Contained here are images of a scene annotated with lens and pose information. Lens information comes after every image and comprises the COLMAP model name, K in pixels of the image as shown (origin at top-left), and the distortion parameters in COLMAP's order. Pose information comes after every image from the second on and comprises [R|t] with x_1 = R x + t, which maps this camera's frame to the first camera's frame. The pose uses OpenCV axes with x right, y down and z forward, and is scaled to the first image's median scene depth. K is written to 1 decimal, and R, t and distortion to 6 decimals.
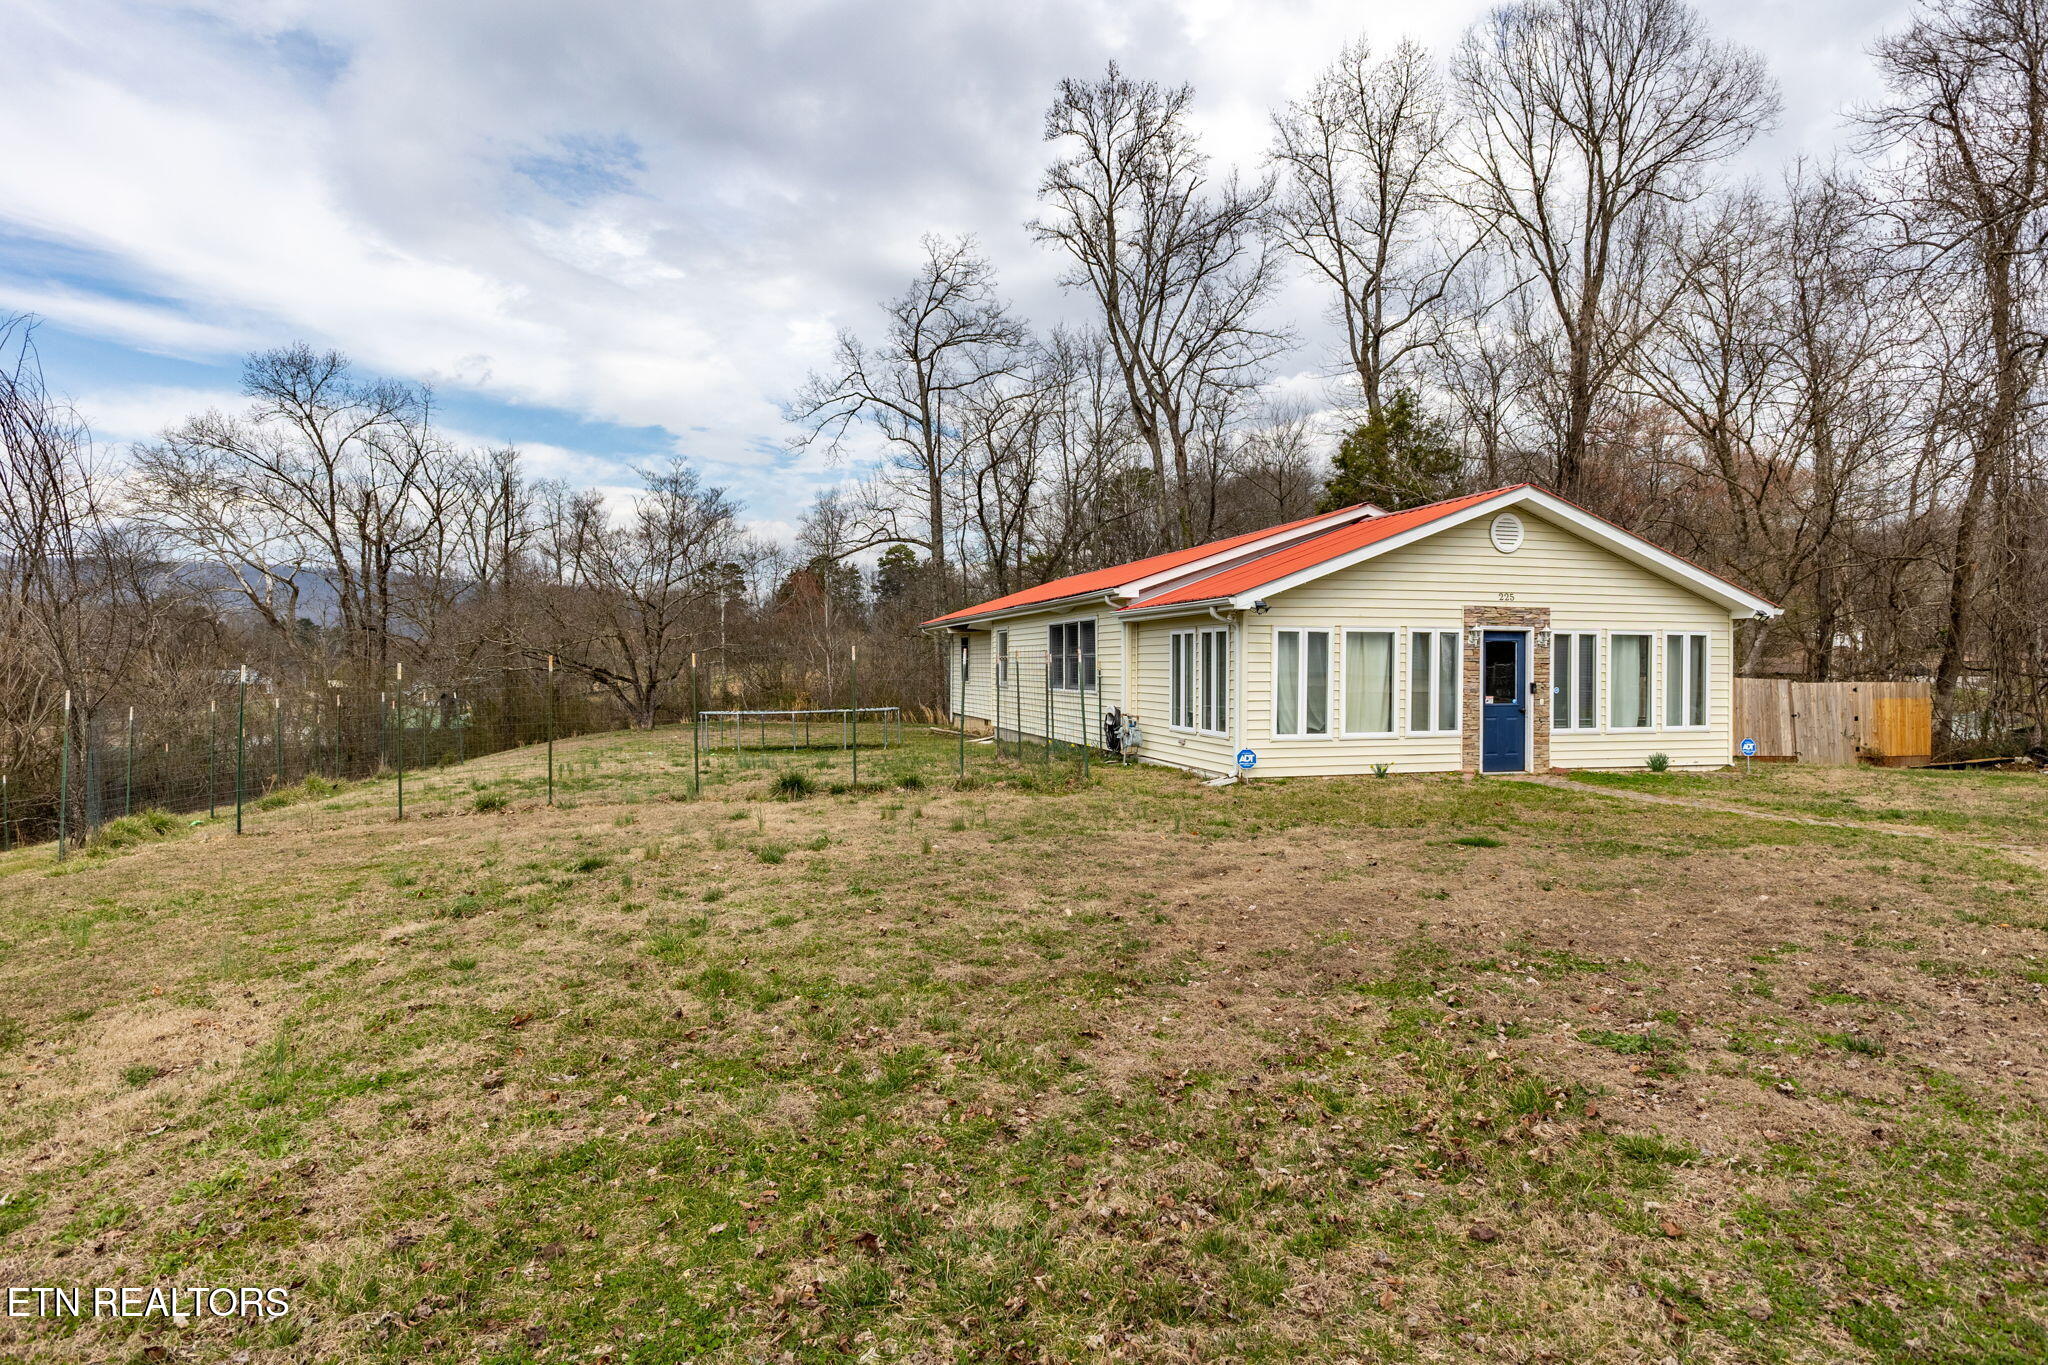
lens RADIAL K [[1074.7, 0, 1034.2], [0, 1074.7, 676.4], [0, 0, 1]] dist [-0.002184, -0.000652]
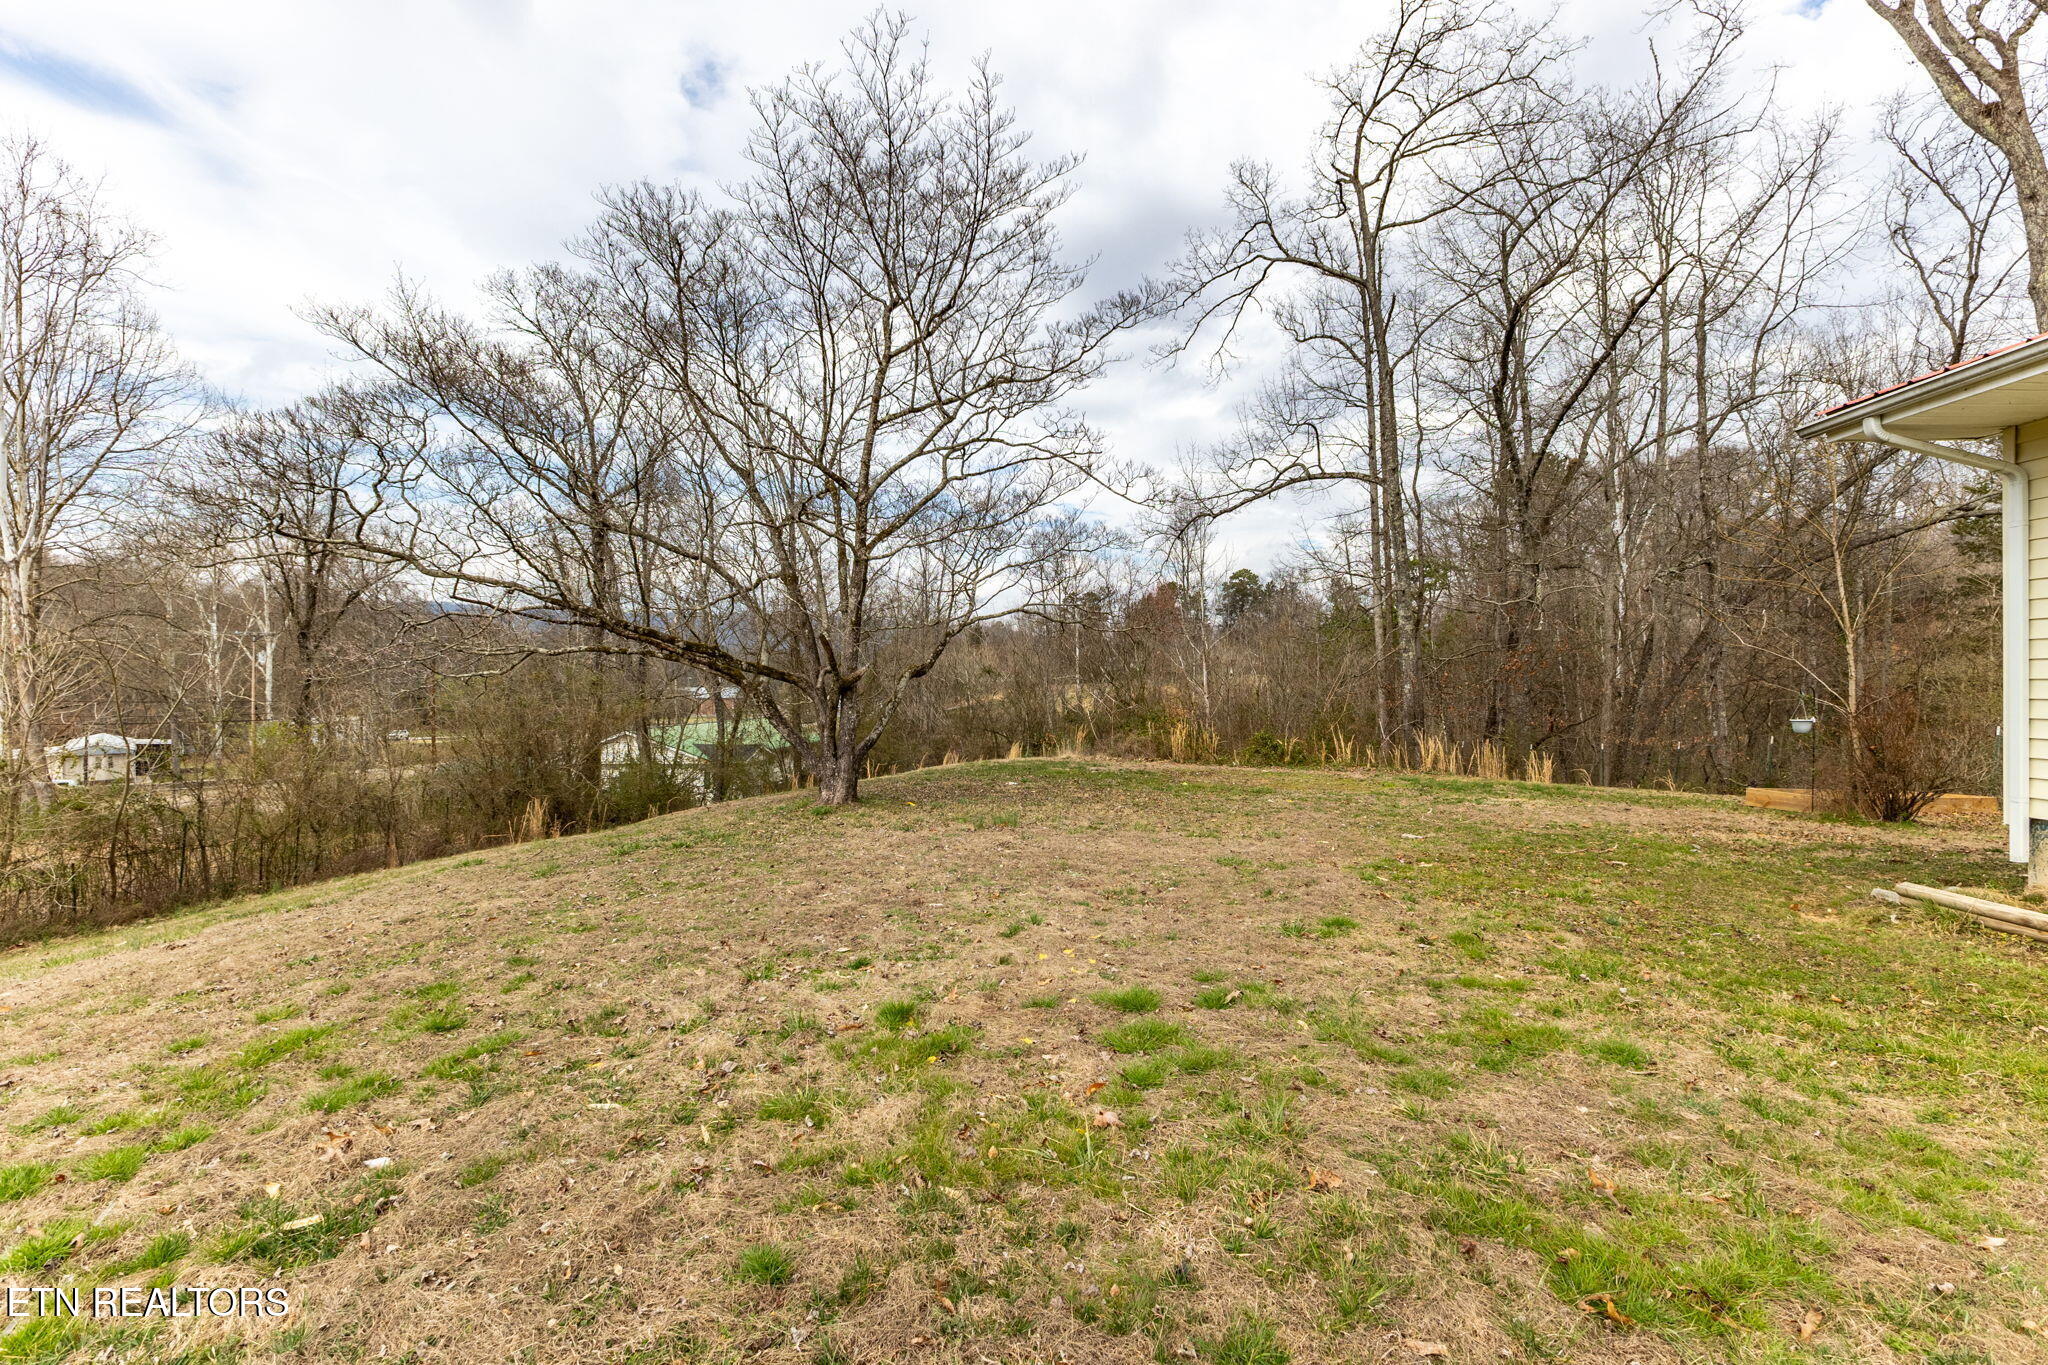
lens RADIAL K [[887.5, 0, 1025.5], [0, 887.5, 680.1], [0, 0, 1]] dist [0.004516, -0.000177]
pose [[0.938591, -0.007153, -0.344958, -0.402357], [0.002007, 0.999881, -0.015272, 0.022747], [0.345026, 0.013642, 0.938494, 1.581433]]
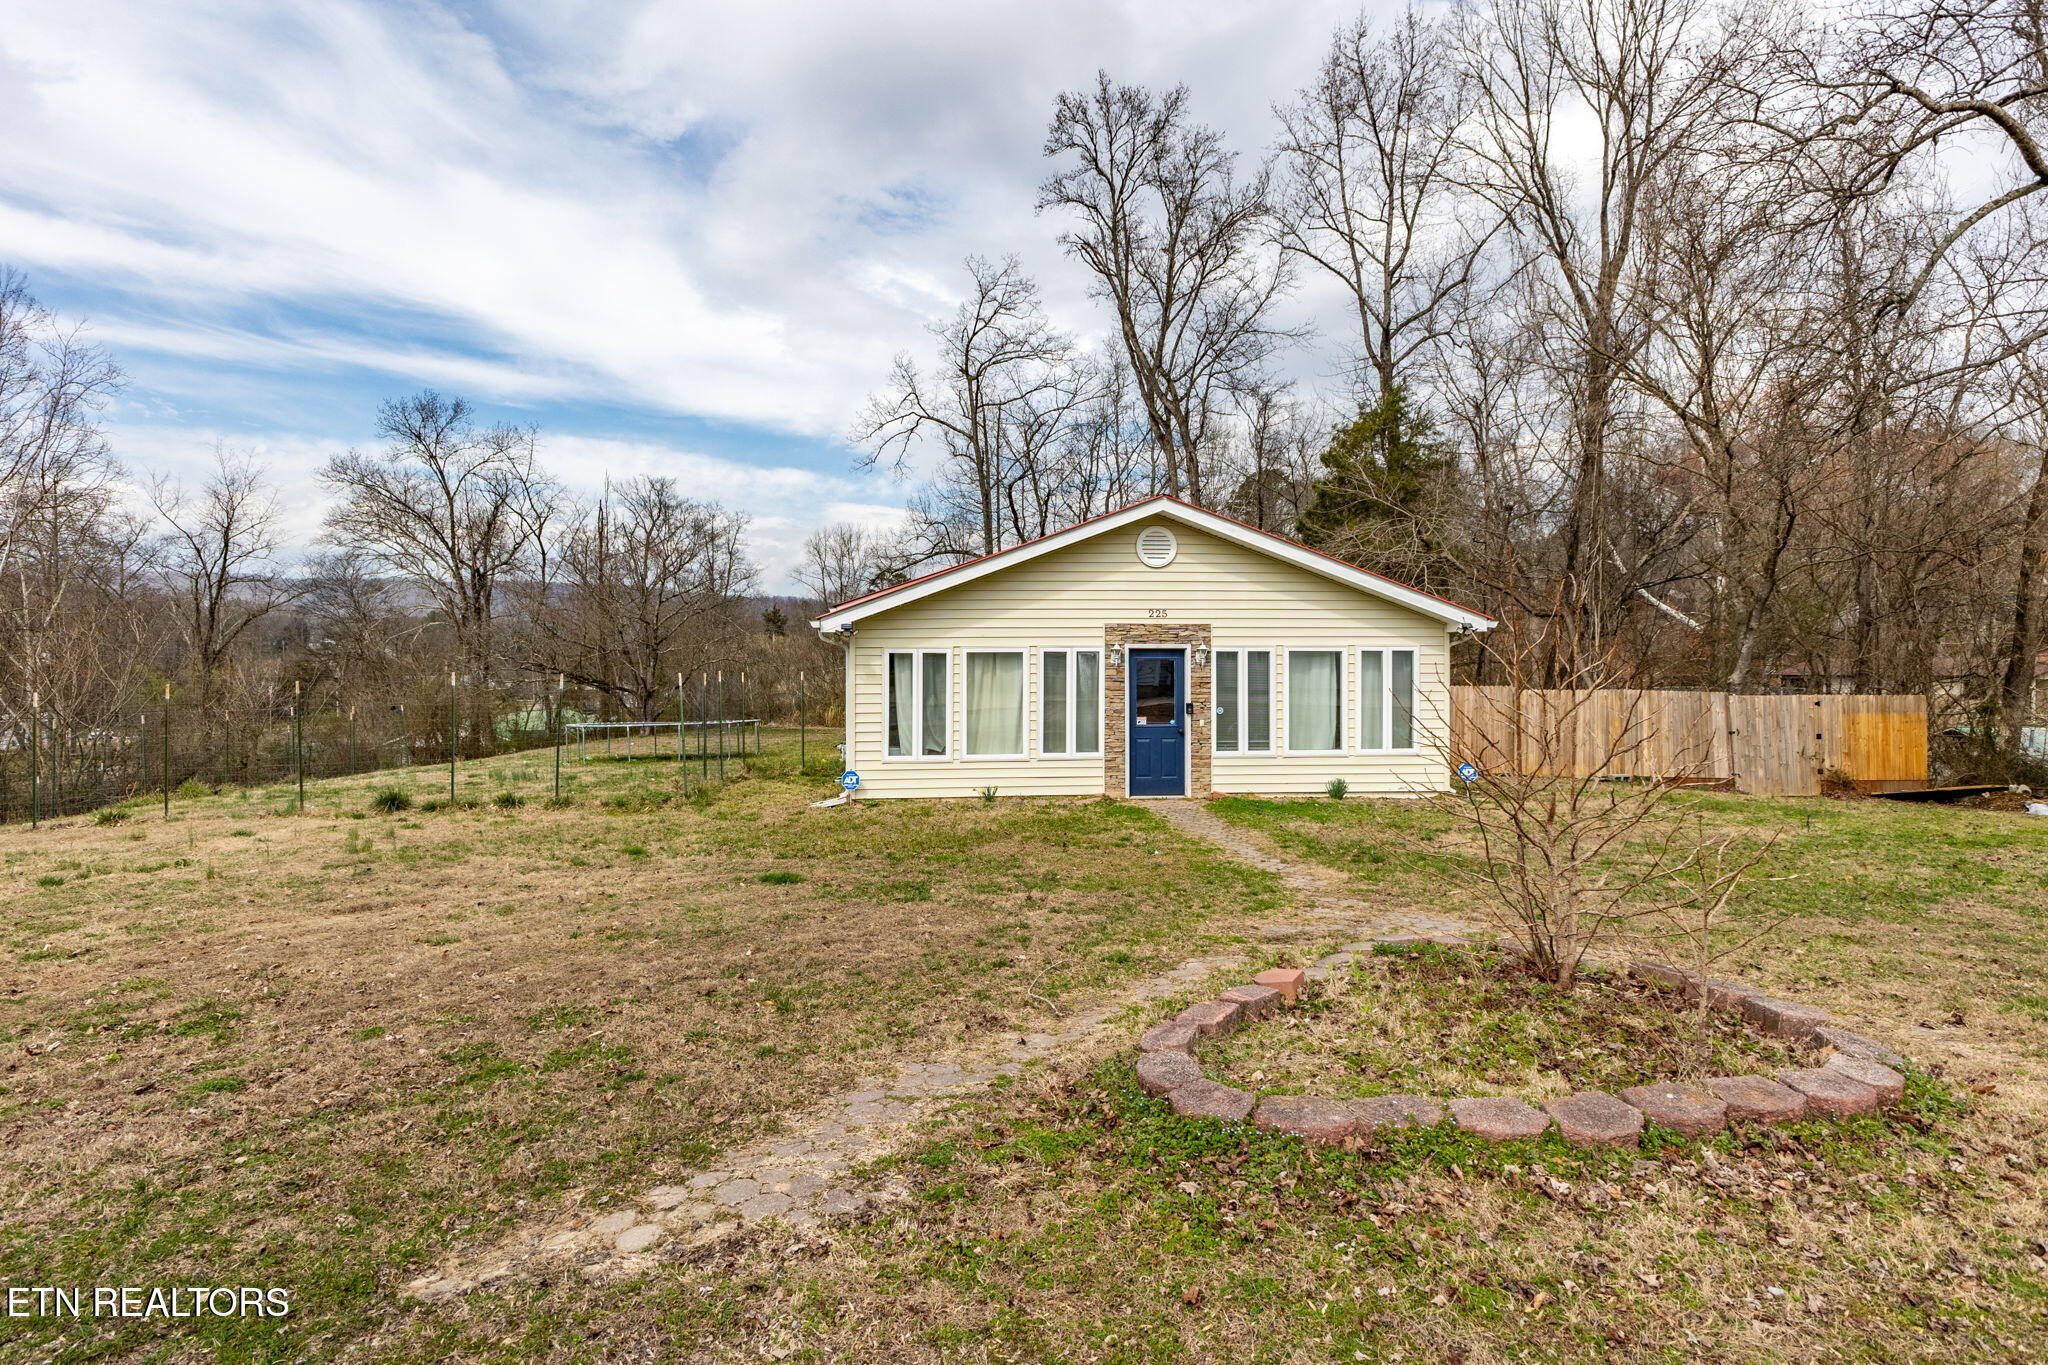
lens RADIAL K [[1042.8, 0, 1027.9], [0, 1042.8, 680.7], [0, 0, 1]] dist [0.017515, -0.000010]
pose [[0.983567, -0.001473, -0.180540, 0.462698], [0.001962, 0.999995, 0.002532, -0.015596], [0.180535, -0.002845, 0.983564, 0.059553]]
